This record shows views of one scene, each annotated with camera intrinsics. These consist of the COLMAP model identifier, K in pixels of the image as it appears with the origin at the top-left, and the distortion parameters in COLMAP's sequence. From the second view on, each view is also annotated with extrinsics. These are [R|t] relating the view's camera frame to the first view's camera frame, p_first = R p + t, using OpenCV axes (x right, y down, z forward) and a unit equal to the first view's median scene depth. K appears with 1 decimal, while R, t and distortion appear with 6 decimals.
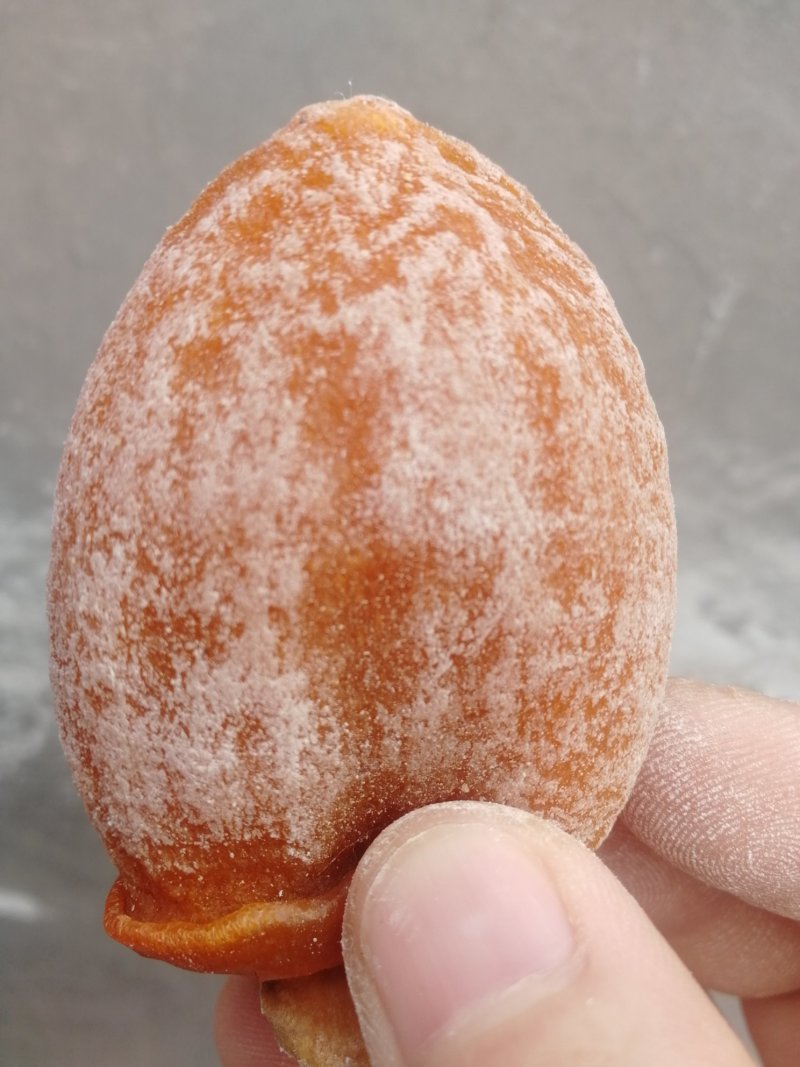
lens RADIAL K [[771.4, 0, 400.3], [0, 771.4, 531.1], [0, 0, 1]] dist [-0.053363, 0.012072]
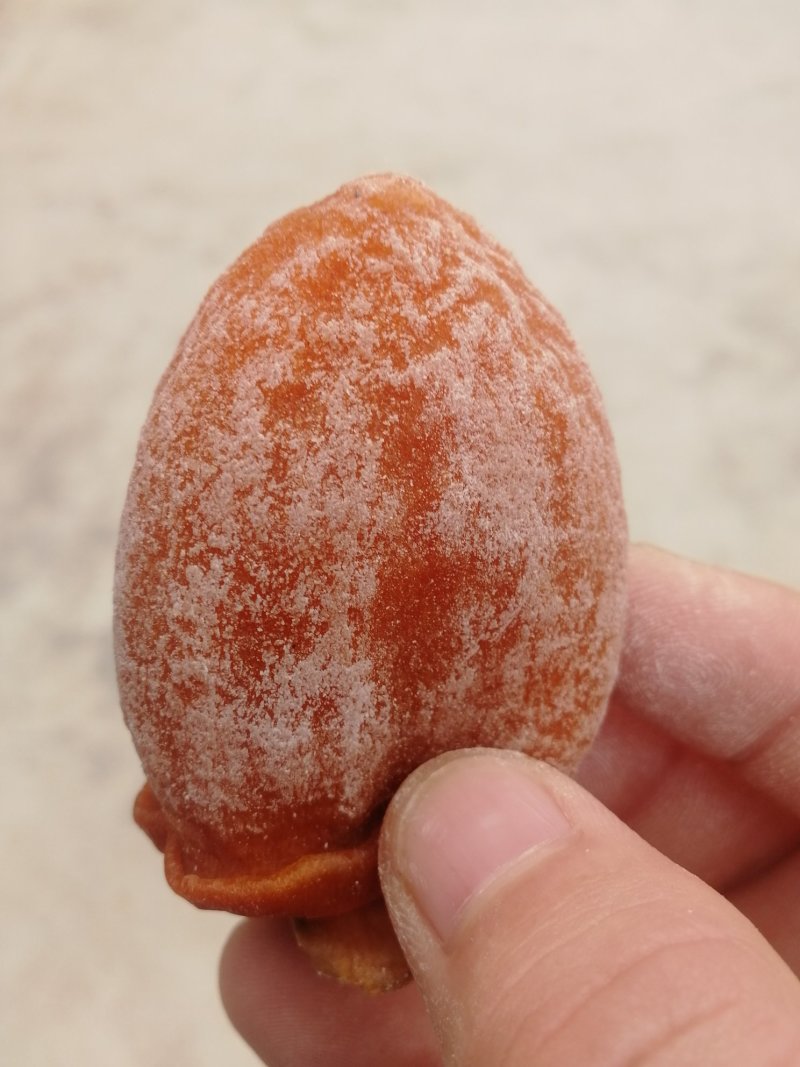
lens RADIAL K [[771.4, 0, 399.5], [0, 771.4, 534.2], [0, 0, 1]] dist [-0.053363, 0.012072]
pose [[0.976446, -0.009028, 0.215573, -0.336787], [-0.000160, 0.999094, 0.042567, -0.067448], [-0.215762, -0.041599, 0.975560, -0.193299]]
